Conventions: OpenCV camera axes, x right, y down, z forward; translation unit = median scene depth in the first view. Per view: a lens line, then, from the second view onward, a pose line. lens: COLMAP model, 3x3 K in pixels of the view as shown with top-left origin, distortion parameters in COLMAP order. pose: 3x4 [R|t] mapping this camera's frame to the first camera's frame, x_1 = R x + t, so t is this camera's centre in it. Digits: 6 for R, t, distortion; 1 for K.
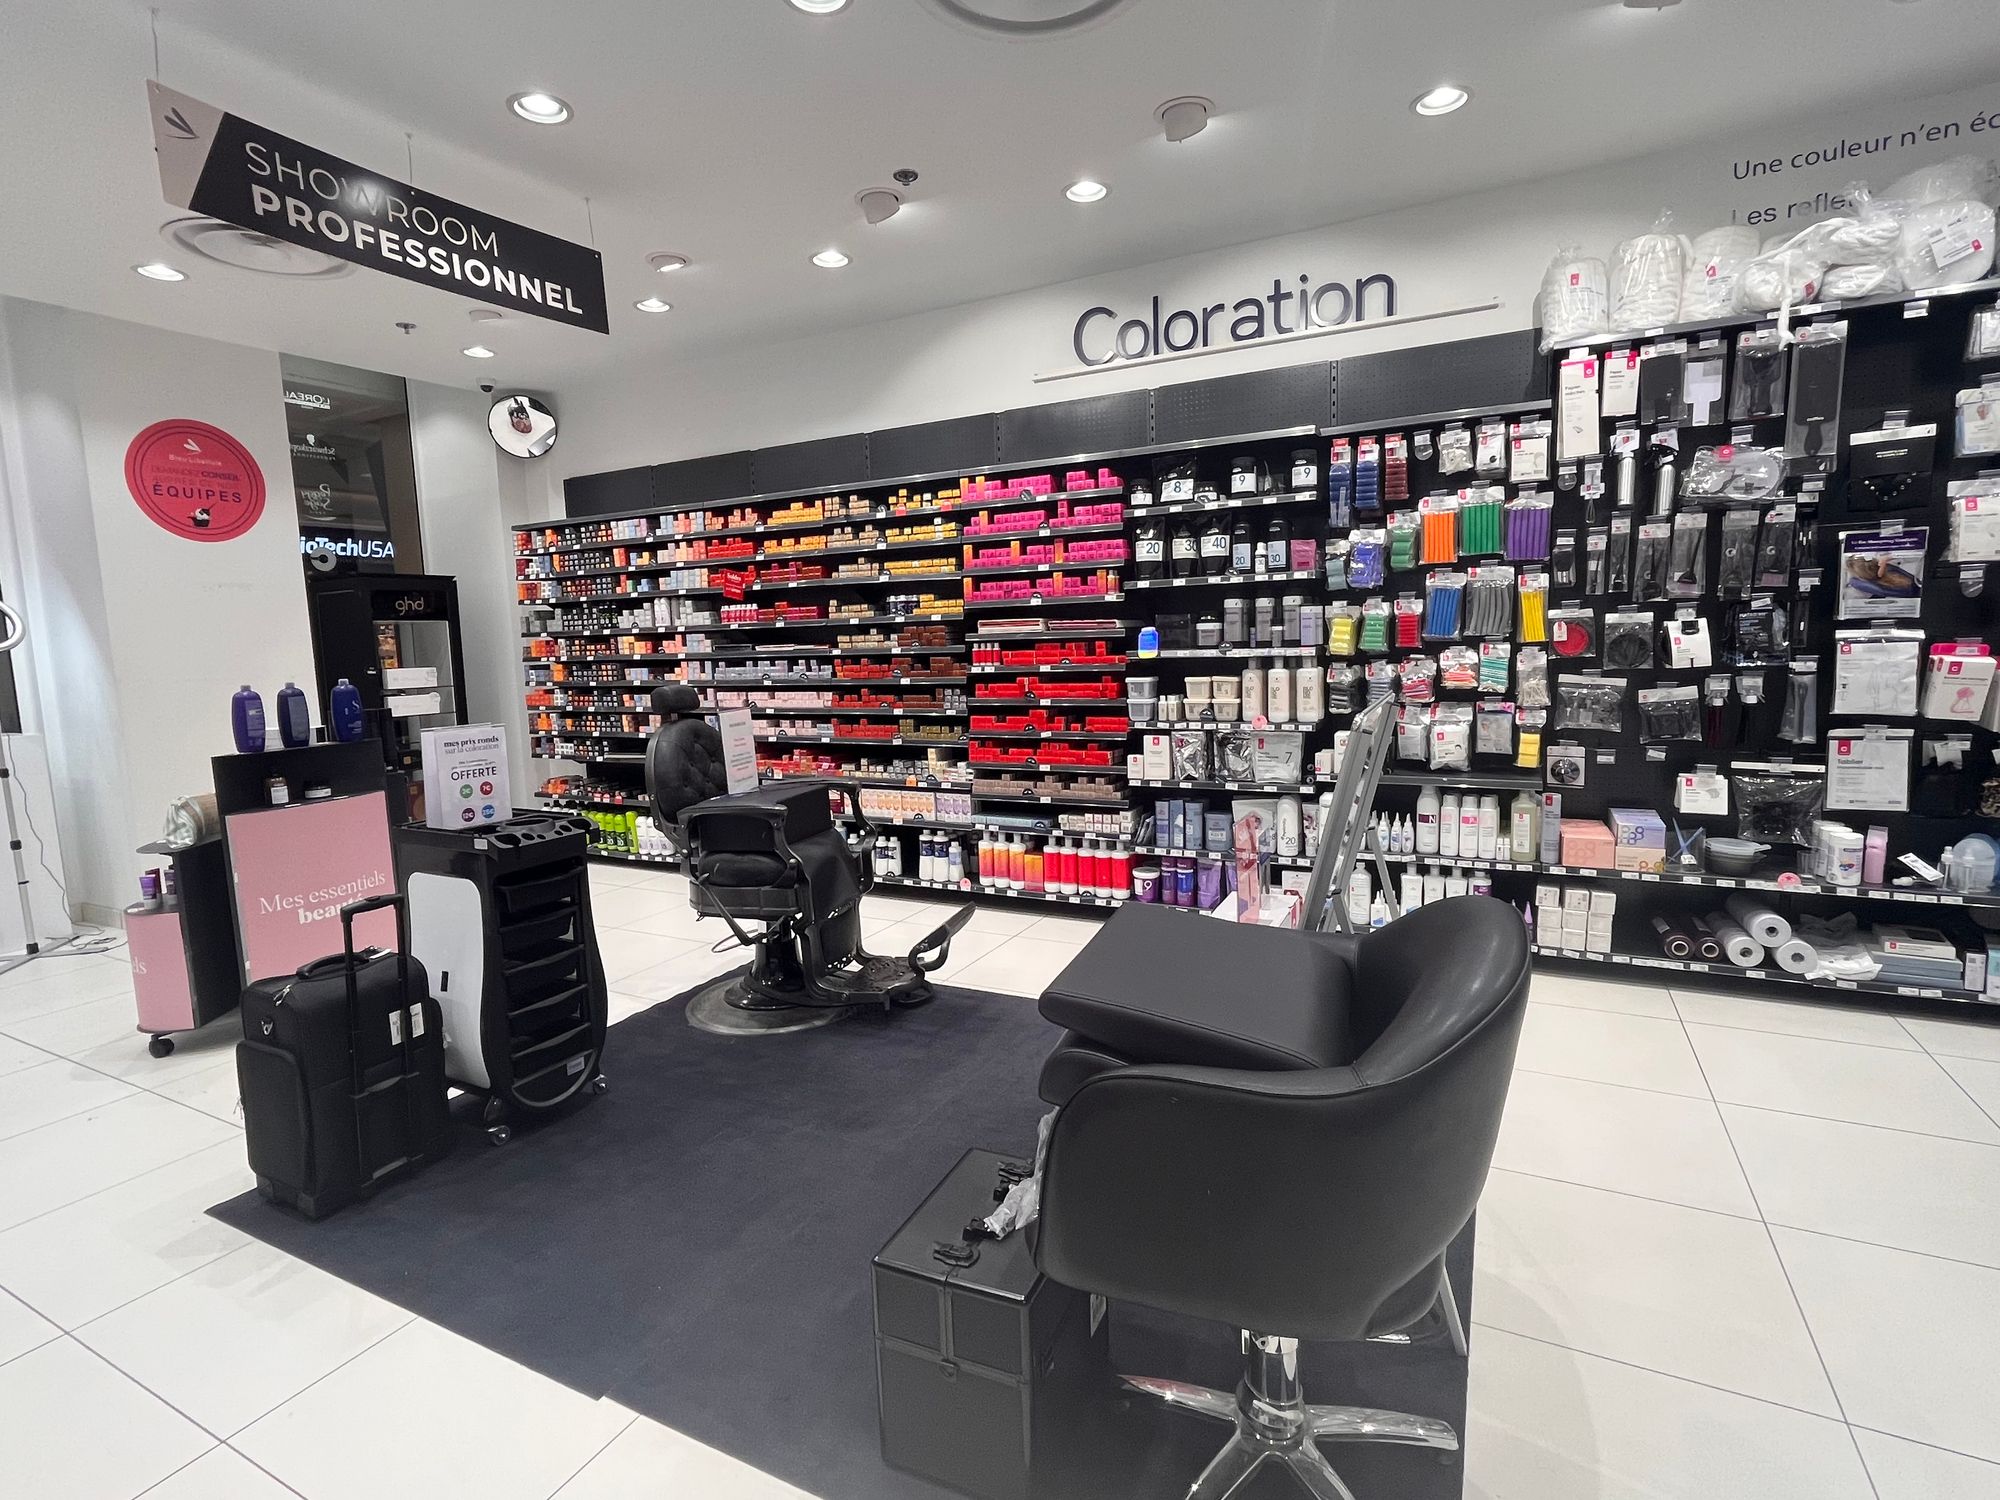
lens RADIAL K [[977.9, 0, 997.9], [0, 977.9, 745.7], [0, 0, 1]] dist [-0.002643, -0.001712]
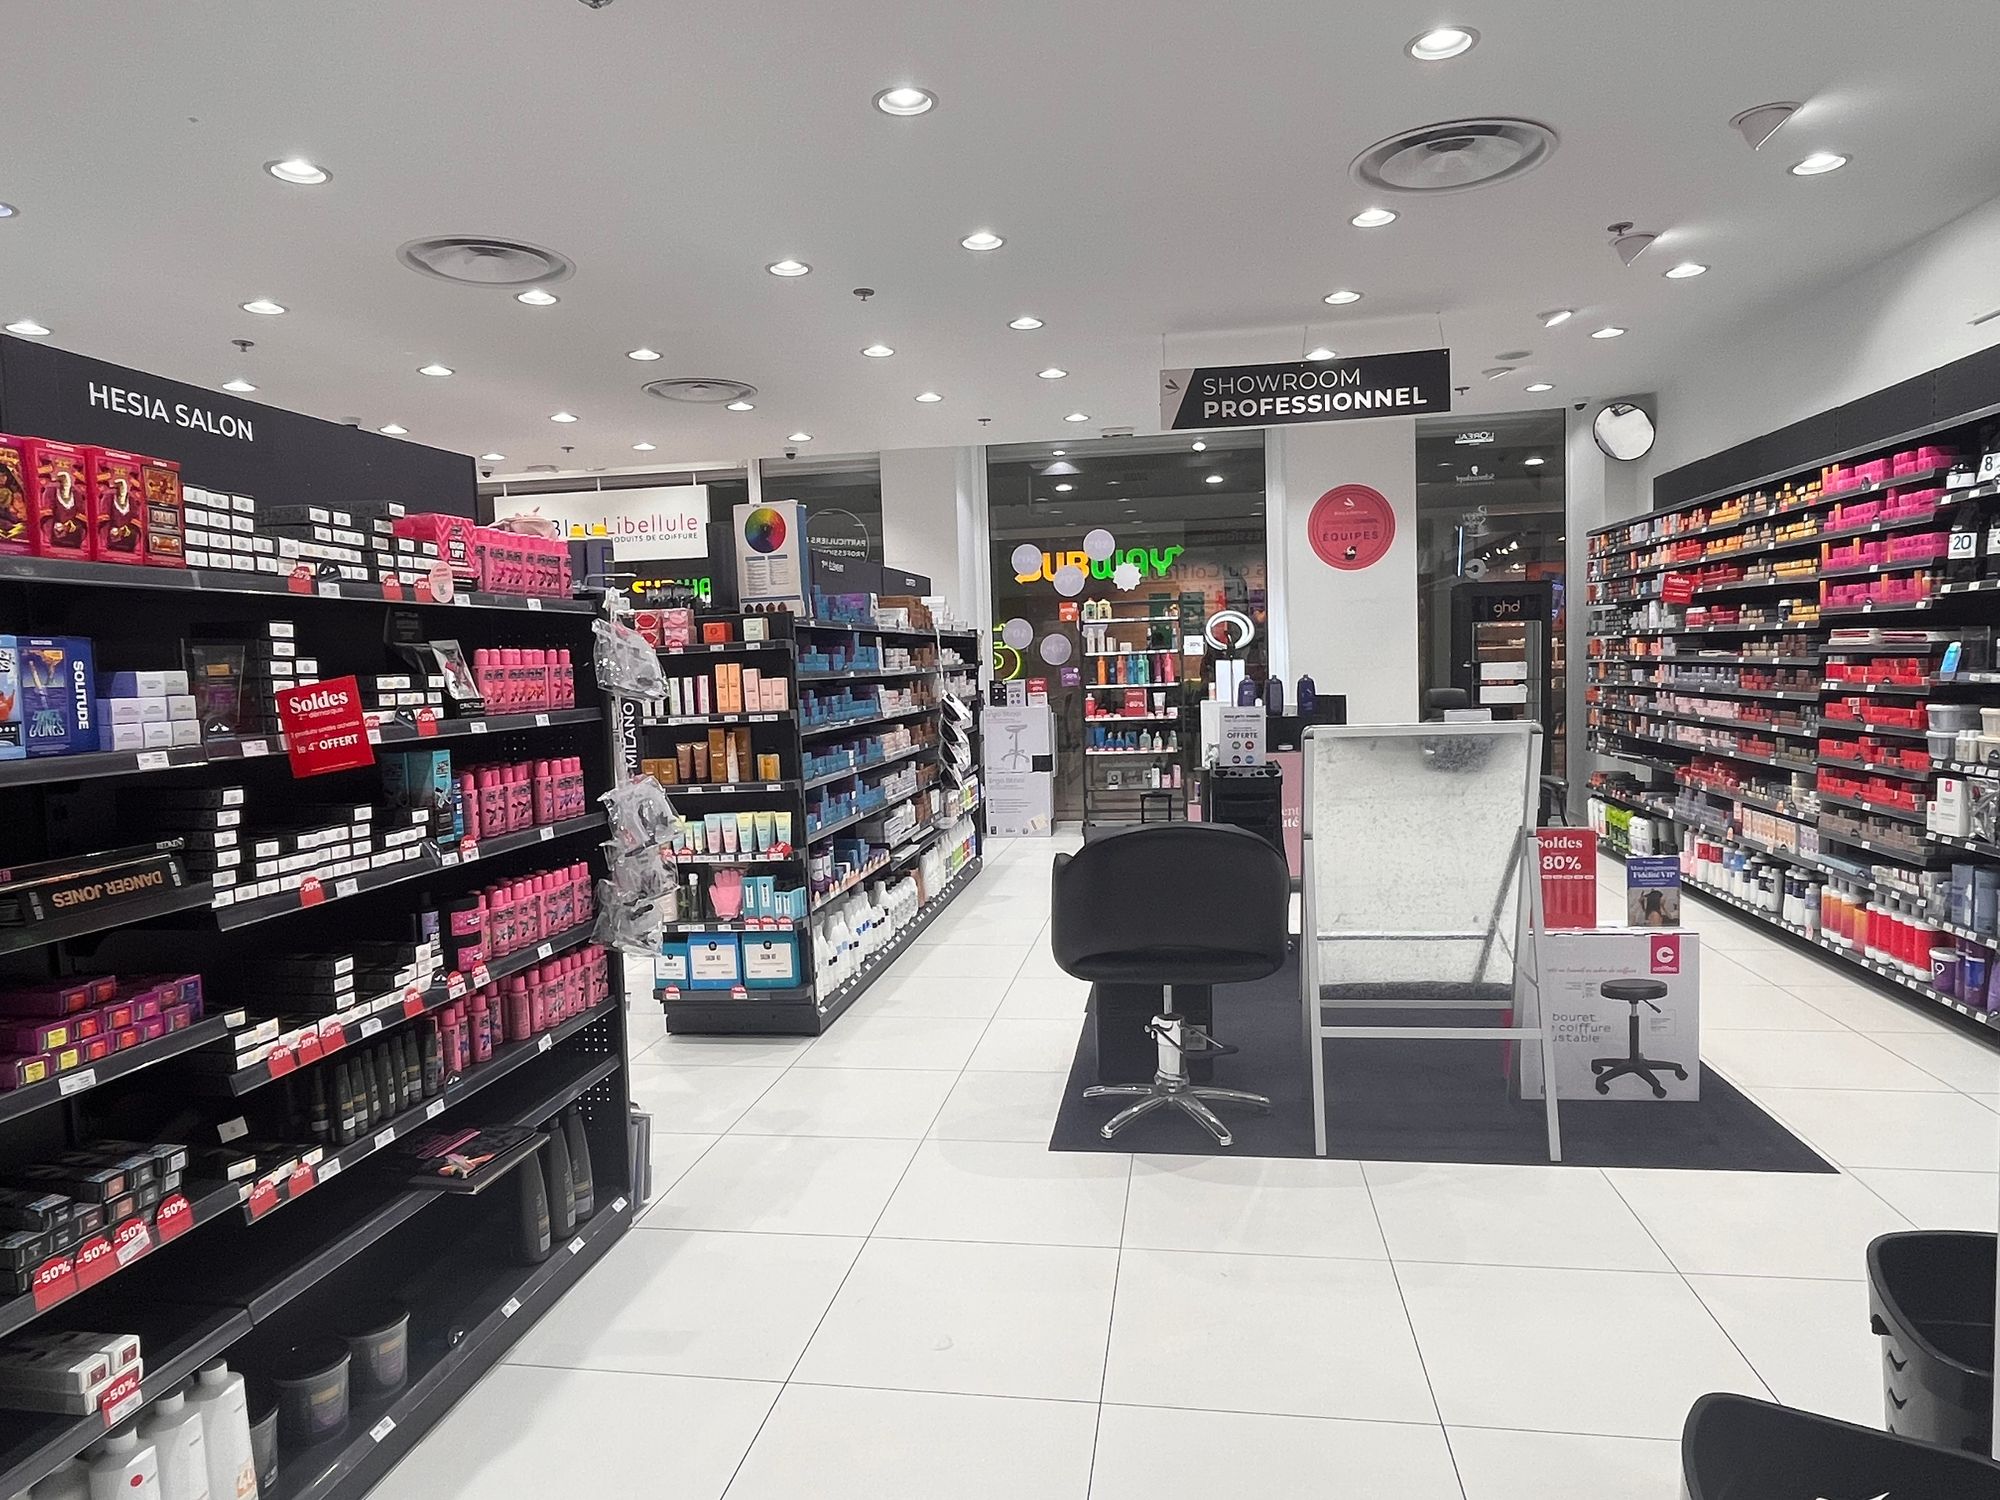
lens RADIAL K [[1218.2, 0, 1001.8], [0, 1218.2, 747.8], [0, 0, 1]] dist [0.008946, -0.000114]
pose [[0.329778, 0.091792, -0.939585, 0.775758], [-0.087167, 0.993971, 0.066511, -0.032134], [0.940026, 0.059967, 0.335791, -0.048069]]
